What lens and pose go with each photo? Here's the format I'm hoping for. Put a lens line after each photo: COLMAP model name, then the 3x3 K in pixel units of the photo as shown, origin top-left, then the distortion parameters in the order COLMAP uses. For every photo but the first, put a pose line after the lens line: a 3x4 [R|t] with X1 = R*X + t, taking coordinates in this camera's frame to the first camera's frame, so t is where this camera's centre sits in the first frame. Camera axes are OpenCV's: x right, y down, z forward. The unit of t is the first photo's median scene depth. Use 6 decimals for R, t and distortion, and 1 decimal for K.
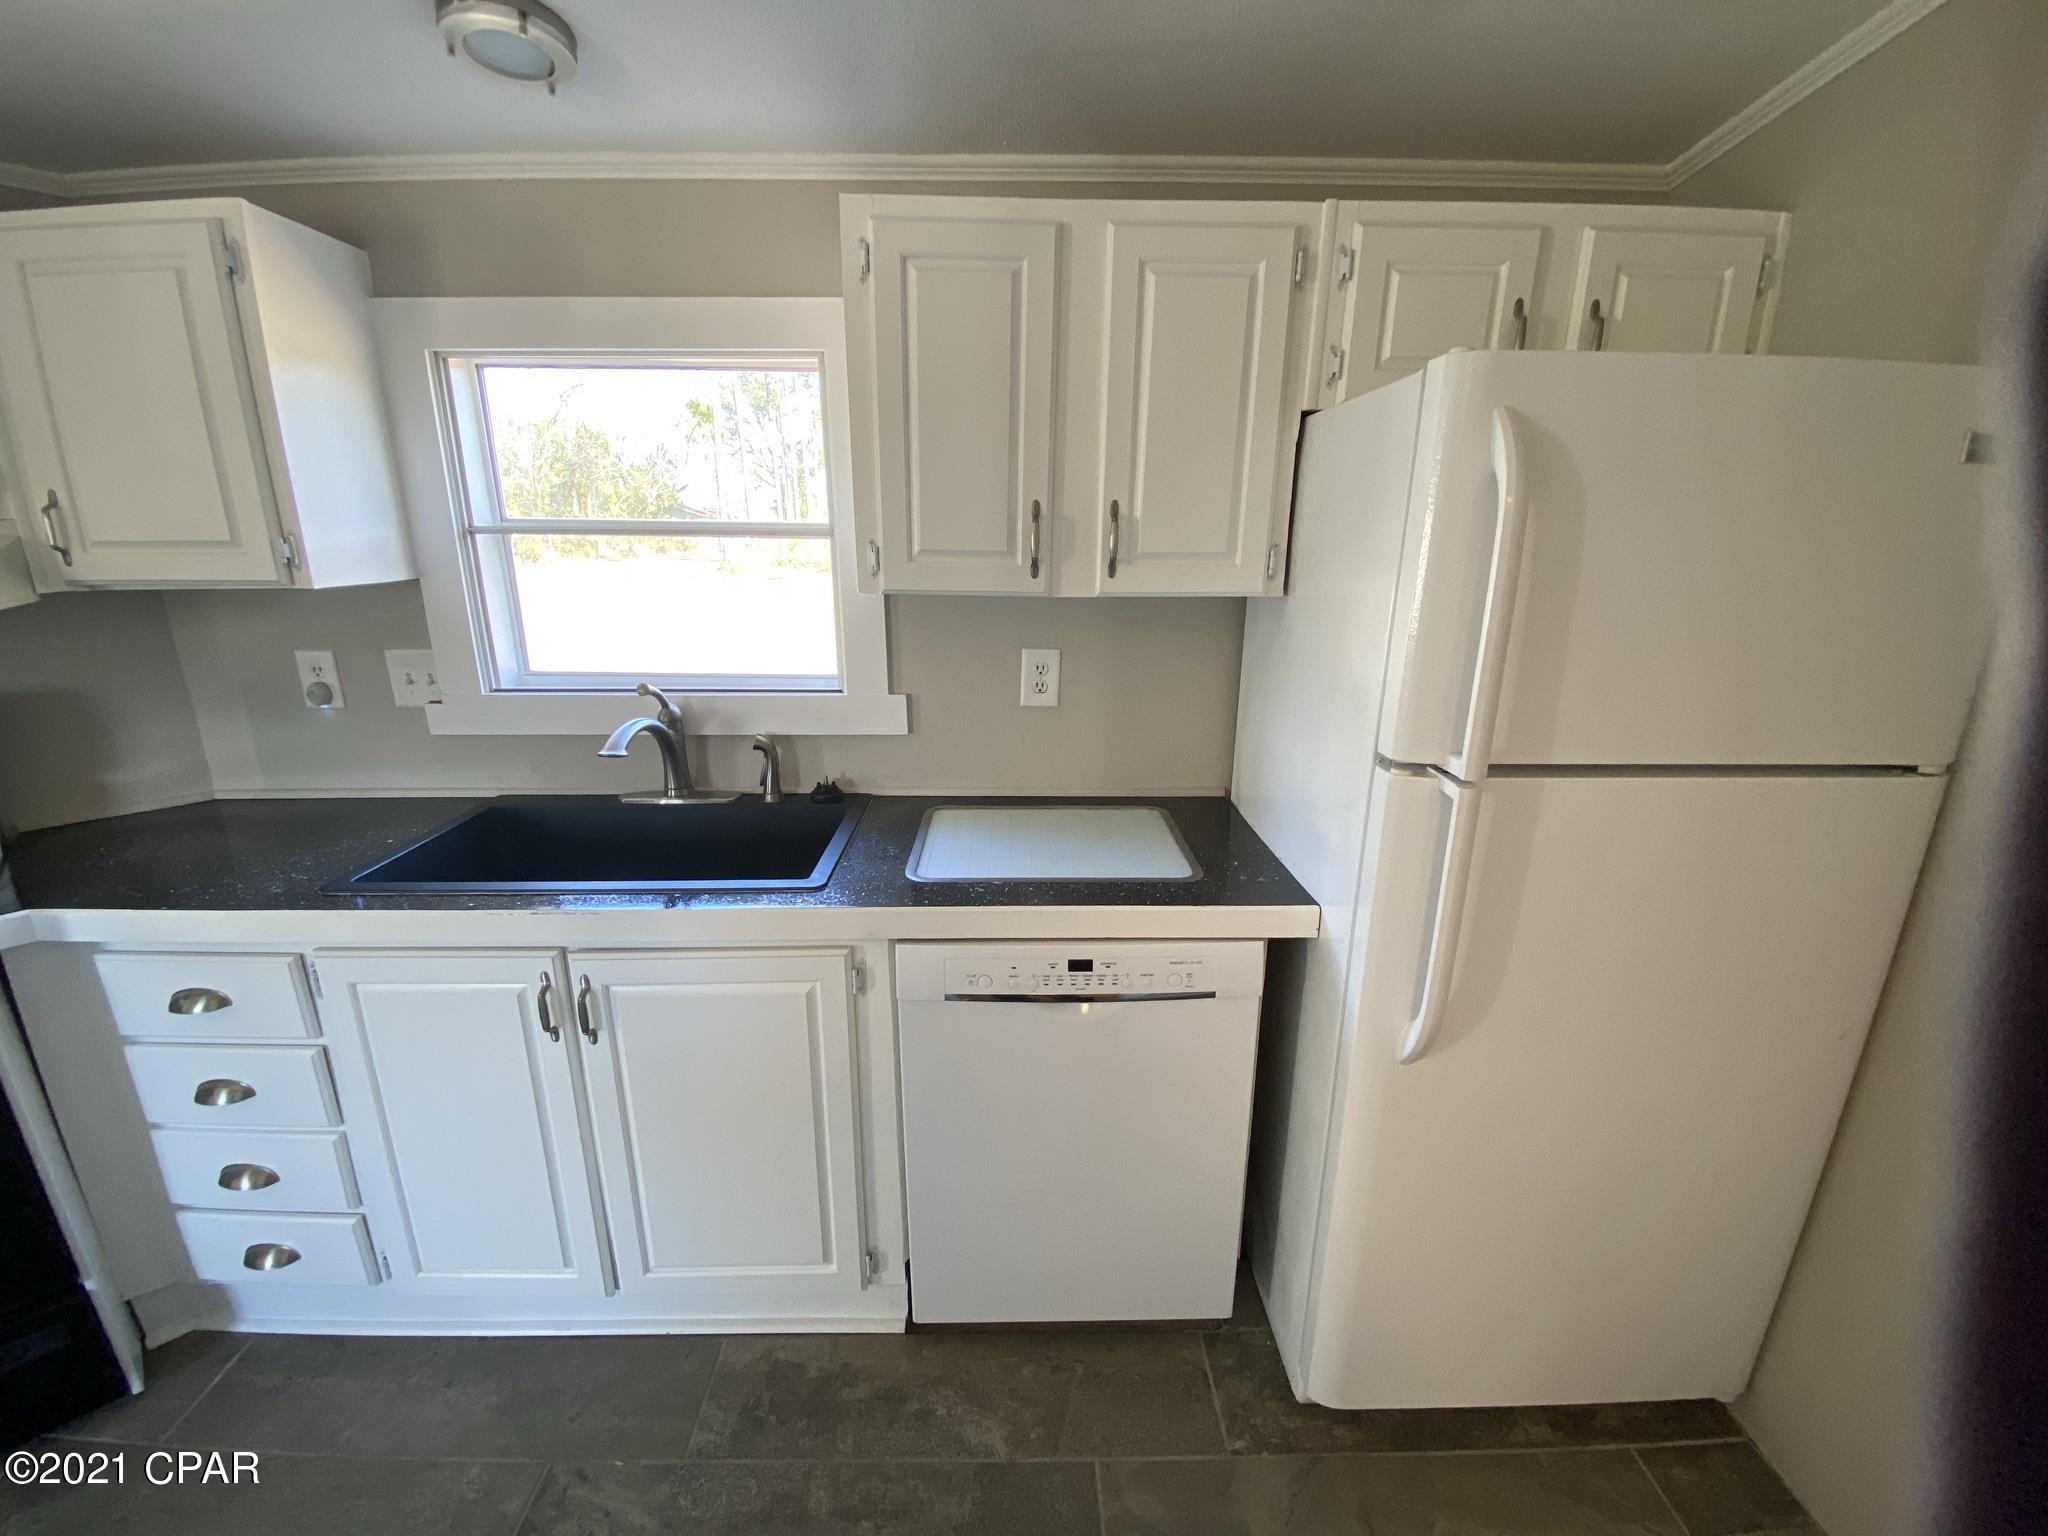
lens RADIAL K [[830.7, 0, 1033.4], [0, 830.7, 766.7], [0, 0, 1]] dist [-0.011961, -0.006262]
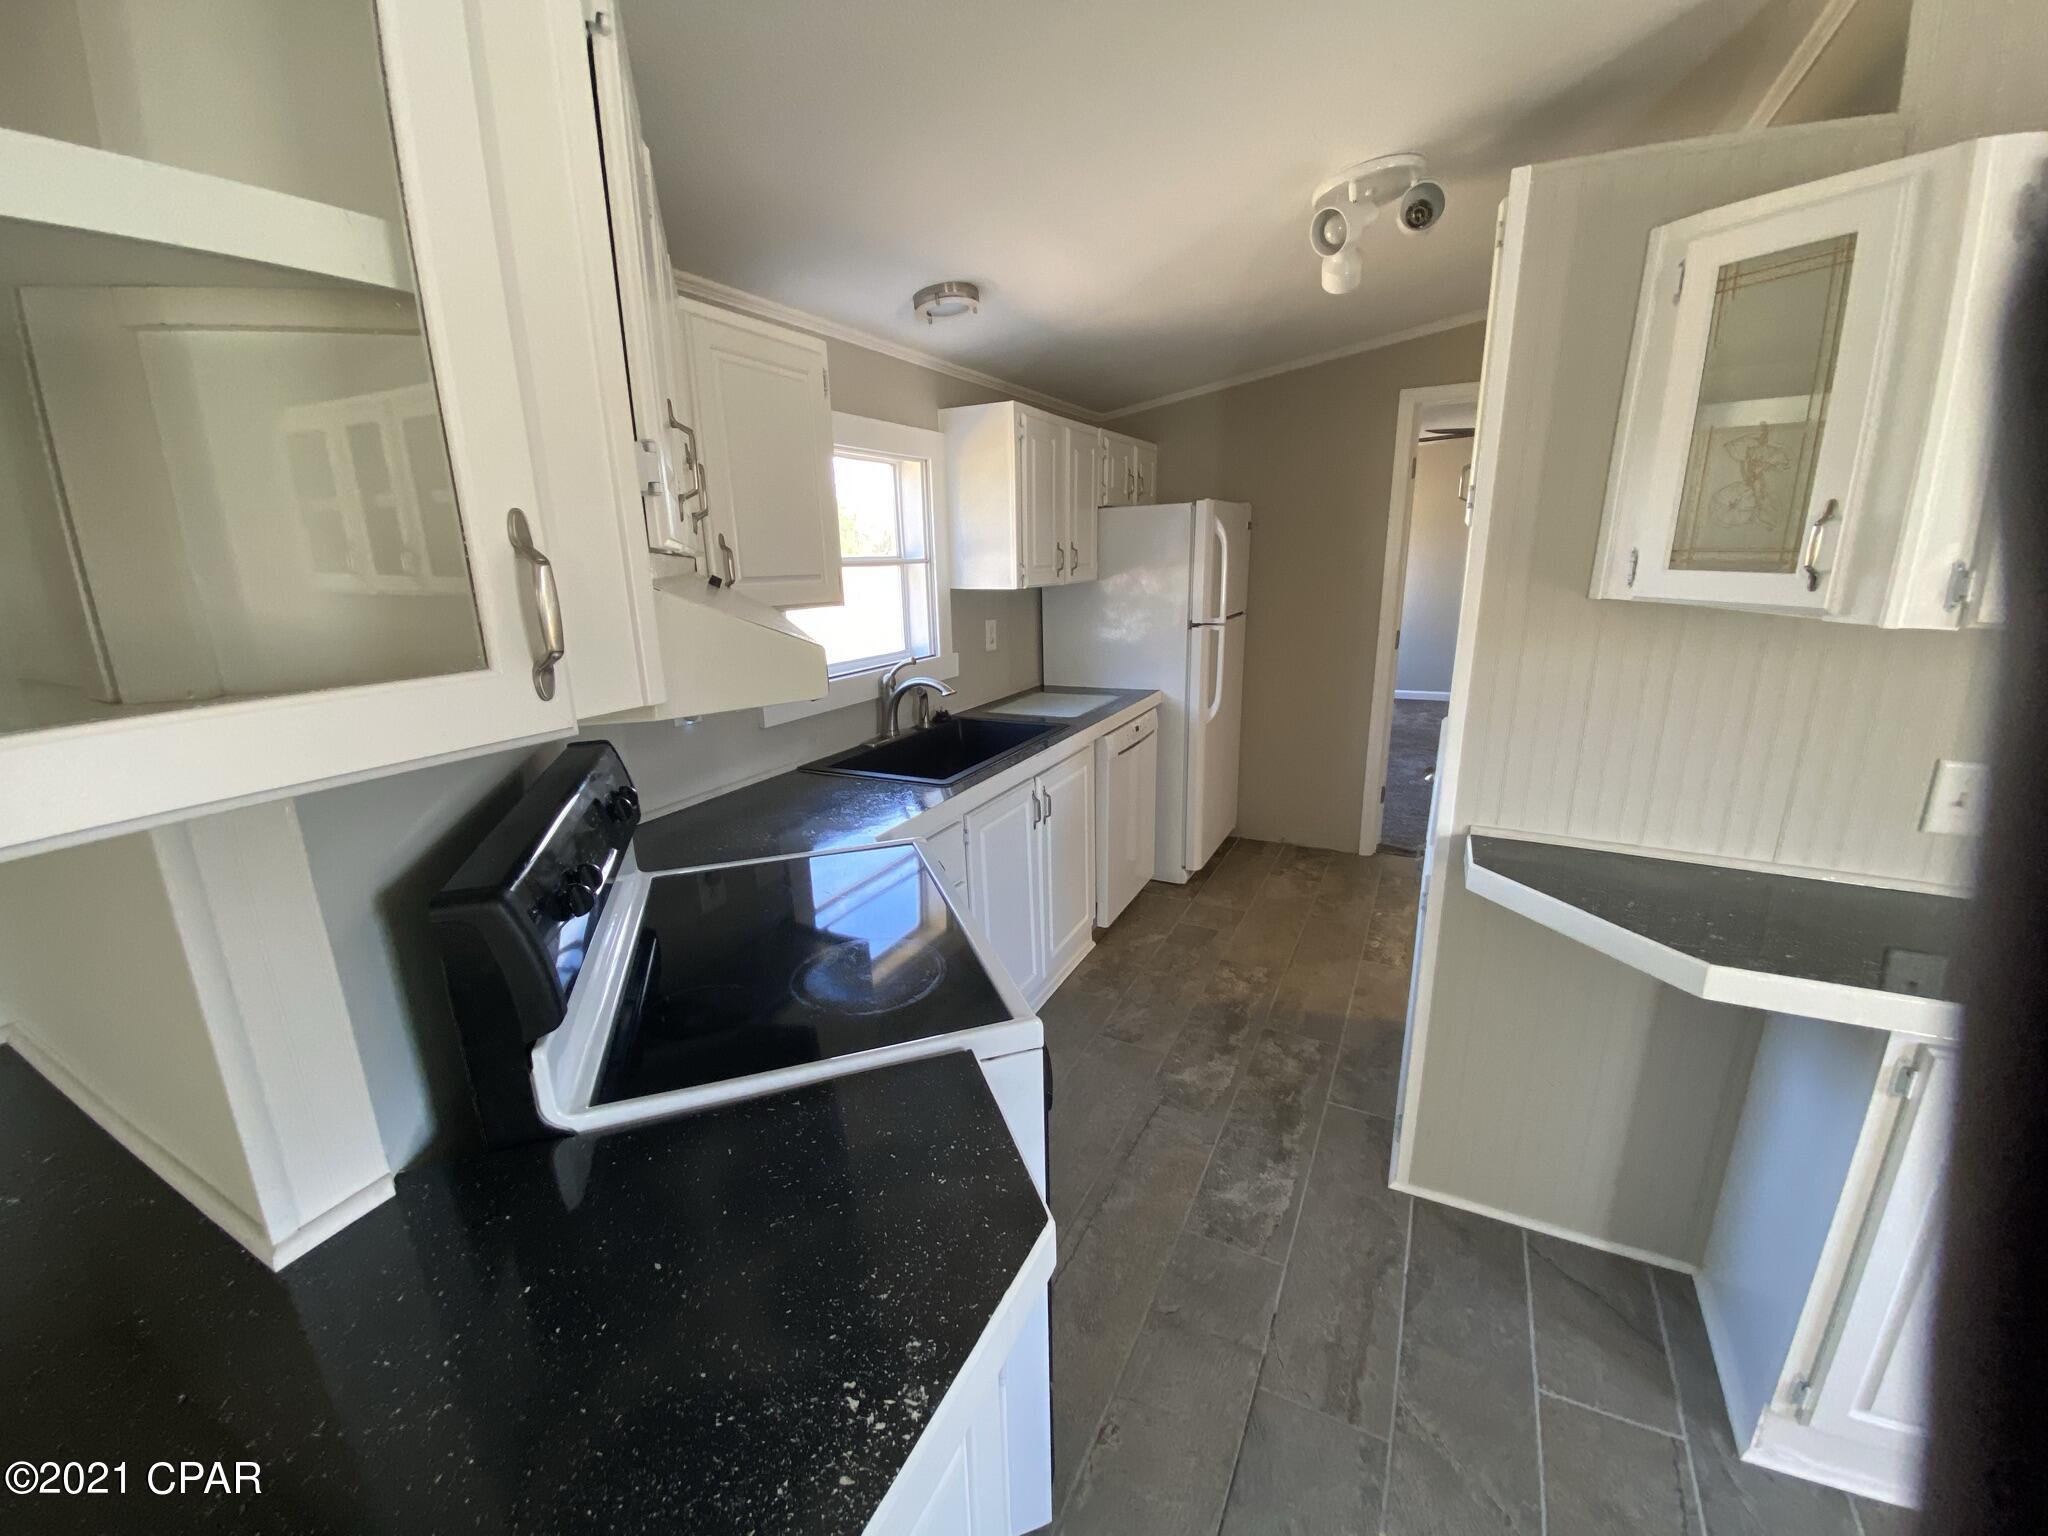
lens RADIAL K [[830.7, 0, 996.4], [0, 830.7, 769.2], [0, 0, 1]] dist [-0.011961, -0.006262]
pose [[0.504869, -0.238615, 0.829560, -1.912481], [0.263115, 0.957840, 0.115382, -0.037407], [-0.822118, 0.160017, 0.546367, 0.021472]]
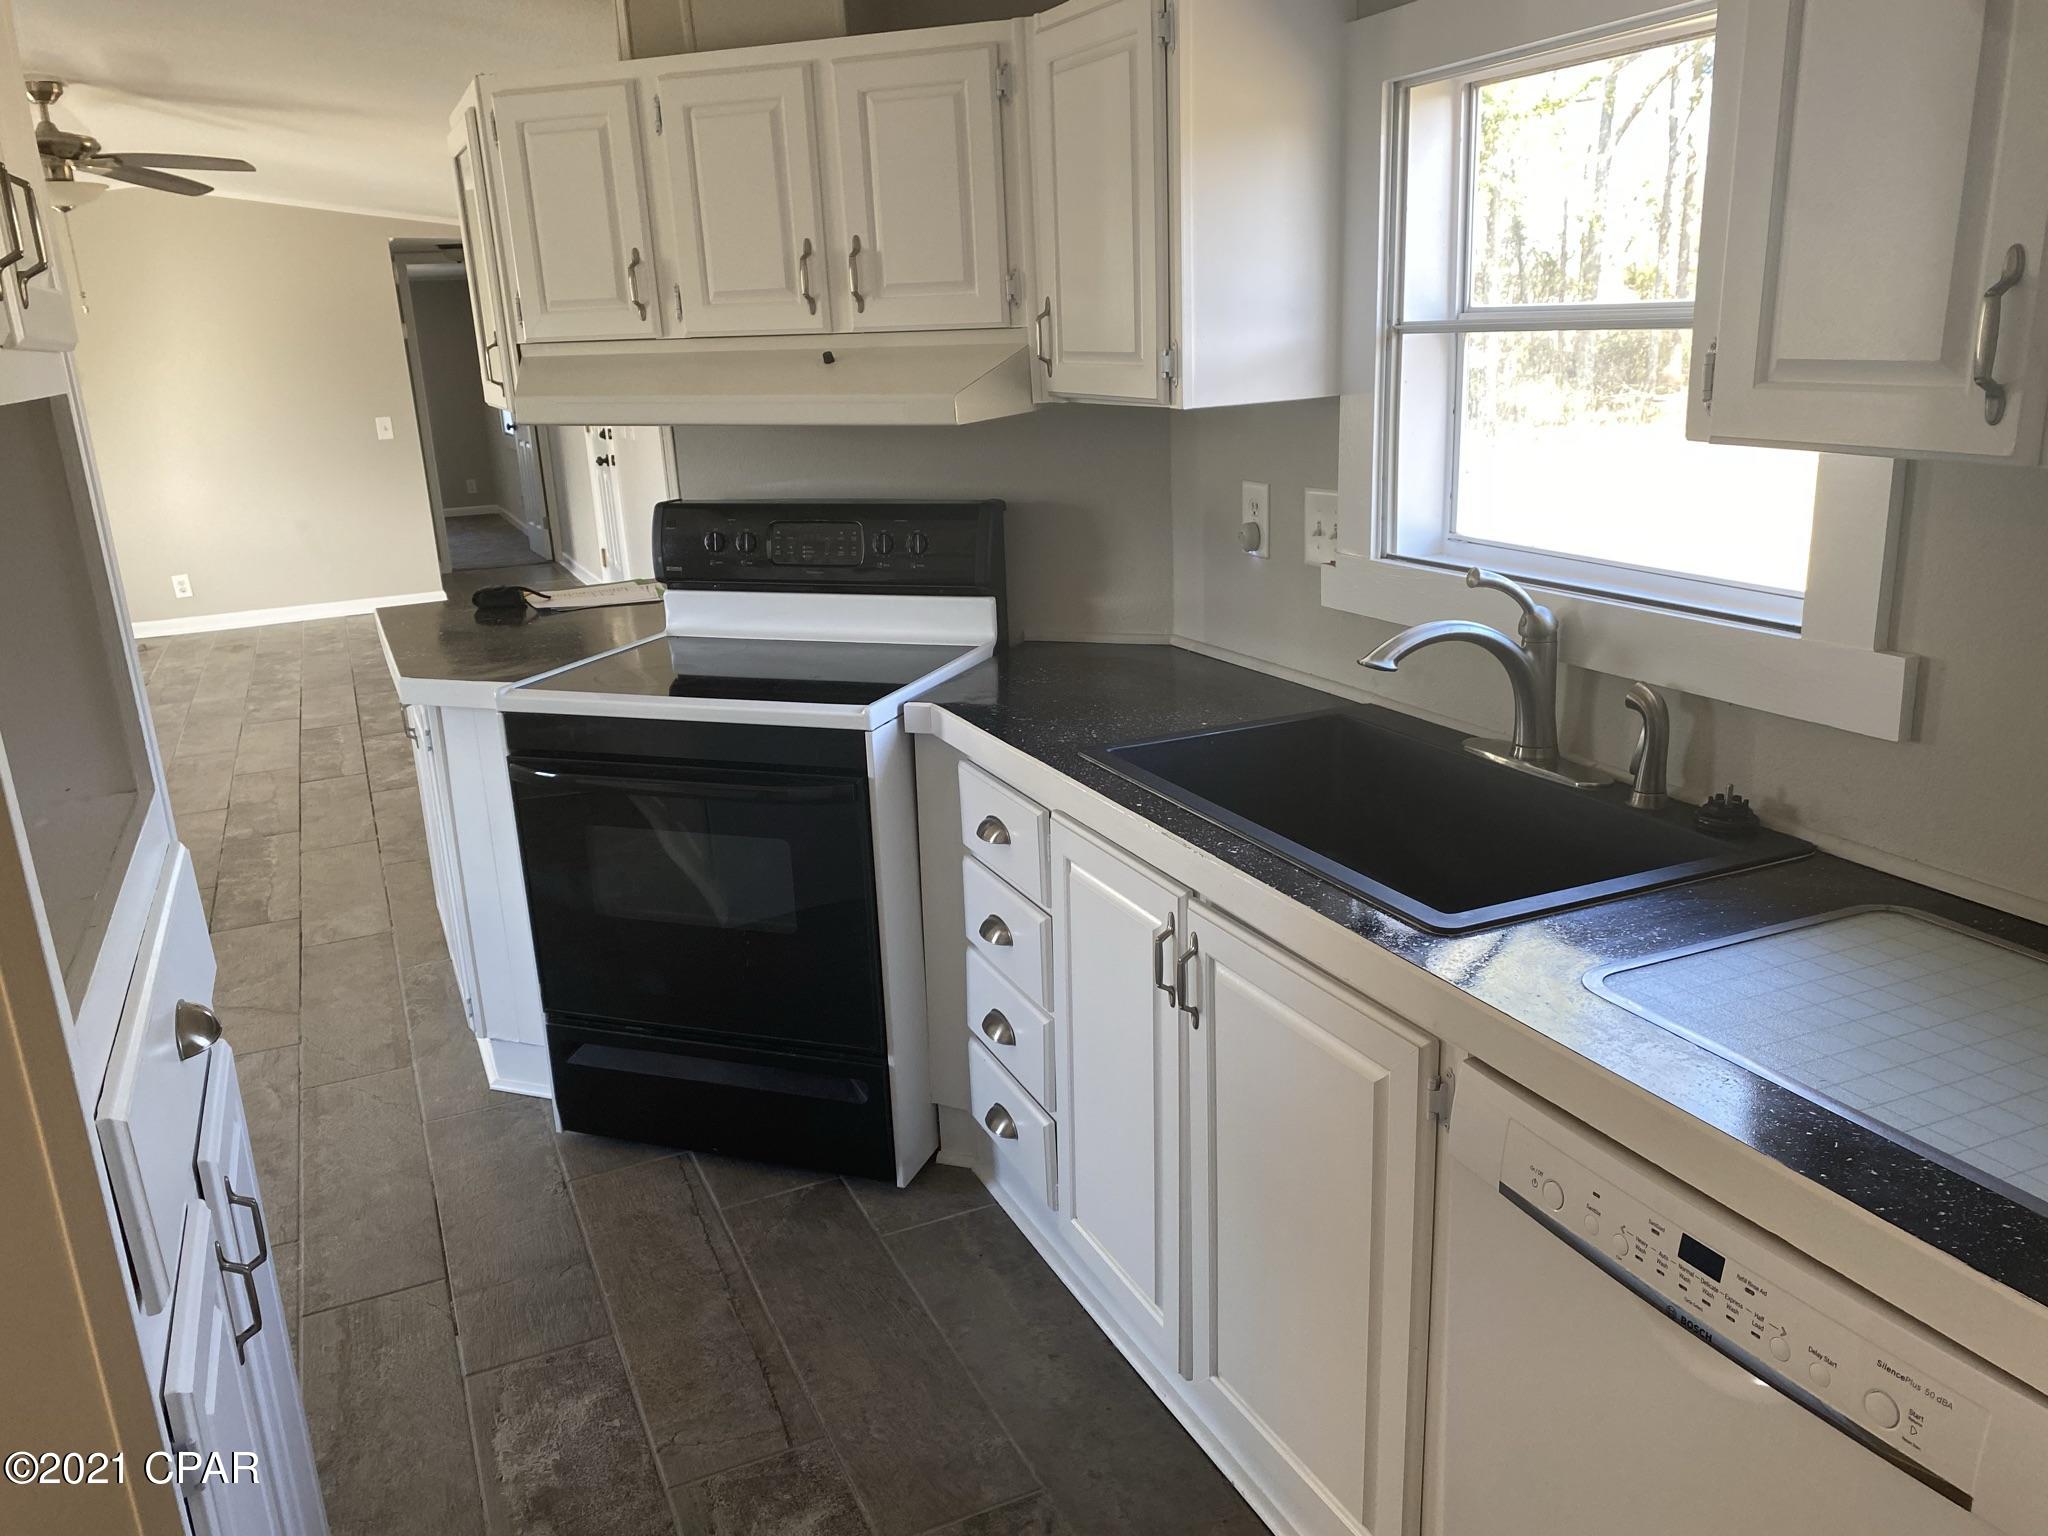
lens RADIAL K [[1550.2, 0, 1014.7], [0, 1550.2, 778.8], [0, 0, 1]] dist [0.031018, -0.033418]
pose [[0.372484, 0.235217, -0.897735, 0.552343], [-0.205945, 0.964178, 0.167176, -0.076291], [0.904899, 0.122613, 0.407583, 0.222307]]
